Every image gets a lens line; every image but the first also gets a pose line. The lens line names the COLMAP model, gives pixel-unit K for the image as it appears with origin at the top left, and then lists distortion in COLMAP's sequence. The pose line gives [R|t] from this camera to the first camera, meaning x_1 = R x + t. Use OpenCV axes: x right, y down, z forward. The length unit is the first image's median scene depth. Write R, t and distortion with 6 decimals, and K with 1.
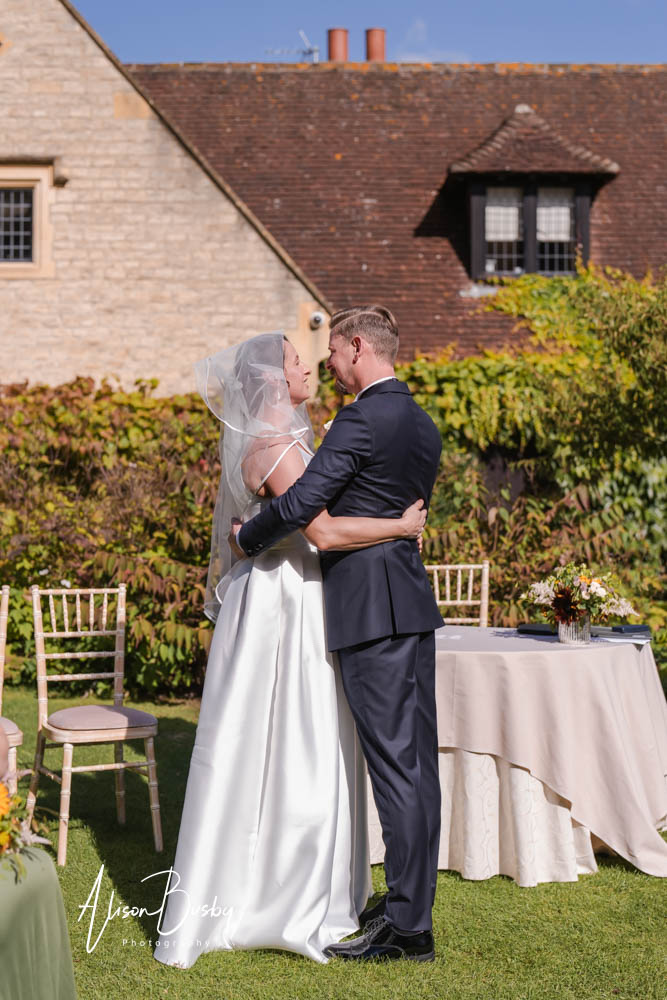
lens RADIAL K [[1428.4, 0, 330.8], [0, 1428.4, 380.2], [0, 0, 1]] dist [-0.014262, 0.040812]
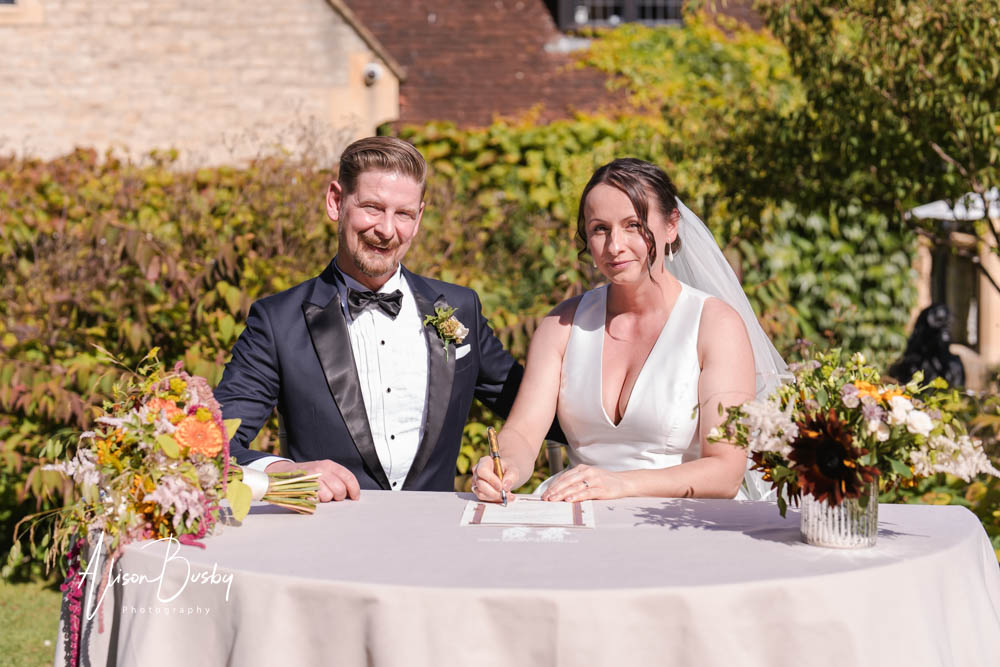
lens RADIAL K [[1328.1, 0, 484.9], [0, 1328.1, 334.2], [0, 0, 1]] dist [0.016974, 0.053003]
pose [[0.998869, -0.018196, 0.043931, 0.018509], [0.013706, 0.994851, 0.100414, 0.029915], [-0.045532, -0.099698, 0.993975, 0.224654]]
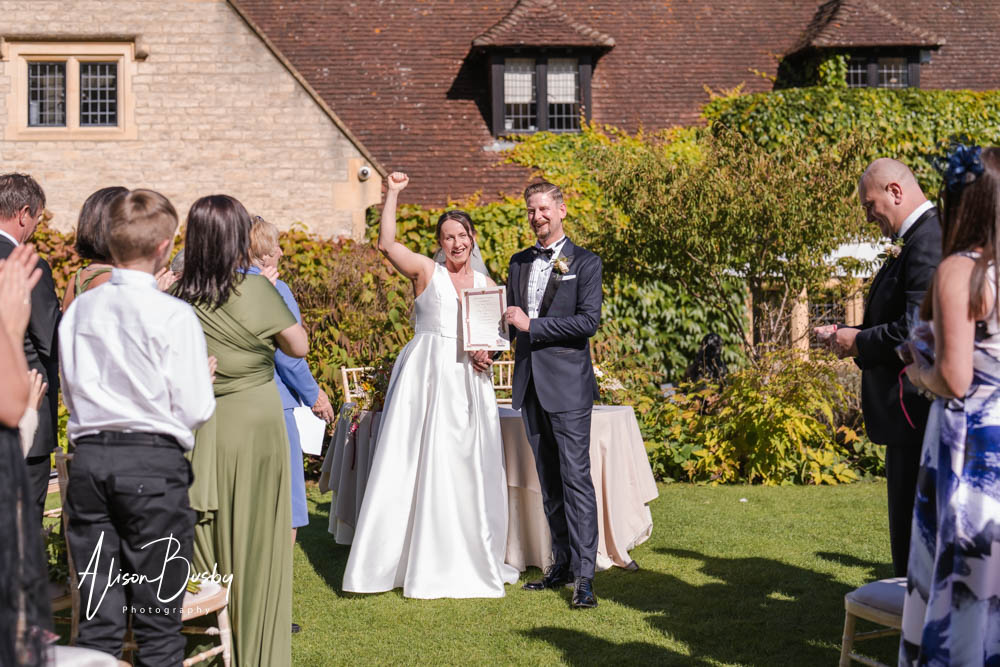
lens RADIAL K [[1368.6, 0, 502.1], [0, 1368.6, 171.8], [0, 0, 1]] dist [-0.017904, 0.040235]
pose [[0.993728, -0.010753, 0.111303, -0.022212], [0.014421, 0.999377, -0.032199, -0.005024], [-0.110887, 0.033602, 0.993265, -0.135124]]
